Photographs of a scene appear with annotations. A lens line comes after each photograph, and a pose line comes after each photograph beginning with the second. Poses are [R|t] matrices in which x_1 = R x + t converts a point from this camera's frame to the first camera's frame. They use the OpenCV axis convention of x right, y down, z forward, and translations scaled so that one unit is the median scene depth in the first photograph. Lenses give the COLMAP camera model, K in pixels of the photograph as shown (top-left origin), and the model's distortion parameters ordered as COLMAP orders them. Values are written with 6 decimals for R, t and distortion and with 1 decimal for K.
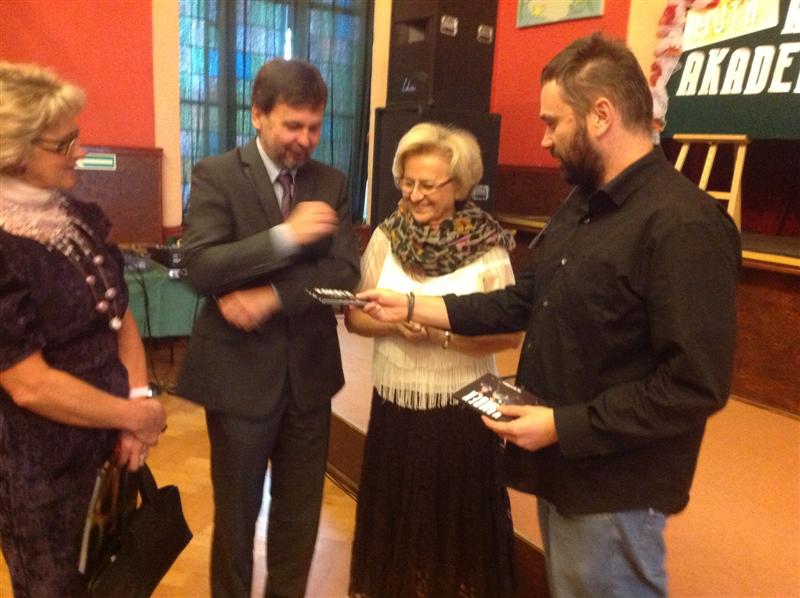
lens RADIAL K [[743.3, 0, 402.3], [0, 743.3, 295.9], [0, 0, 1]] dist [0.161906, -0.289882]
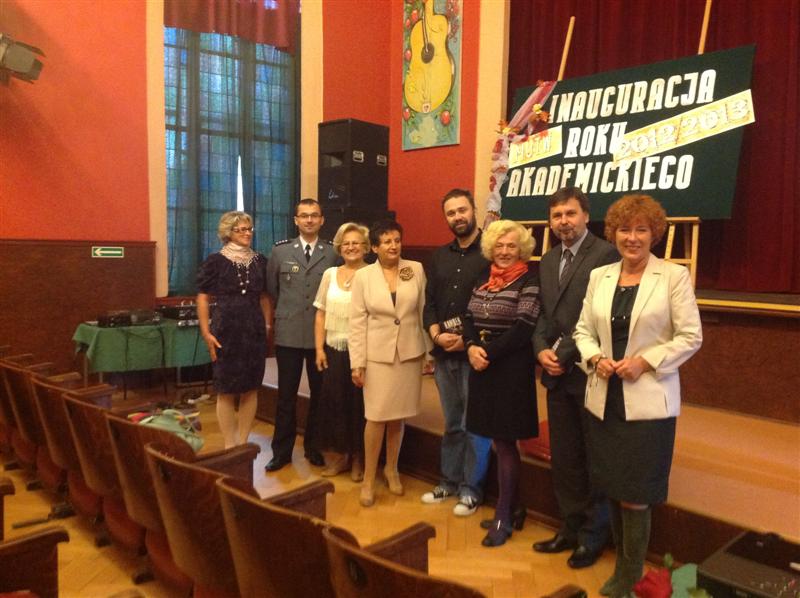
lens RADIAL K [[743.3, 0, 402.3], [0, 743.3, 295.9], [0, 0, 1]] dist [0.161906, -0.289882]
pose [[0.990325, -0.043781, 0.131677, -0.058341], [0.059295, 0.991442, -0.116306, 0.100429], [-0.125458, 0.122989, 0.984446, -0.447675]]
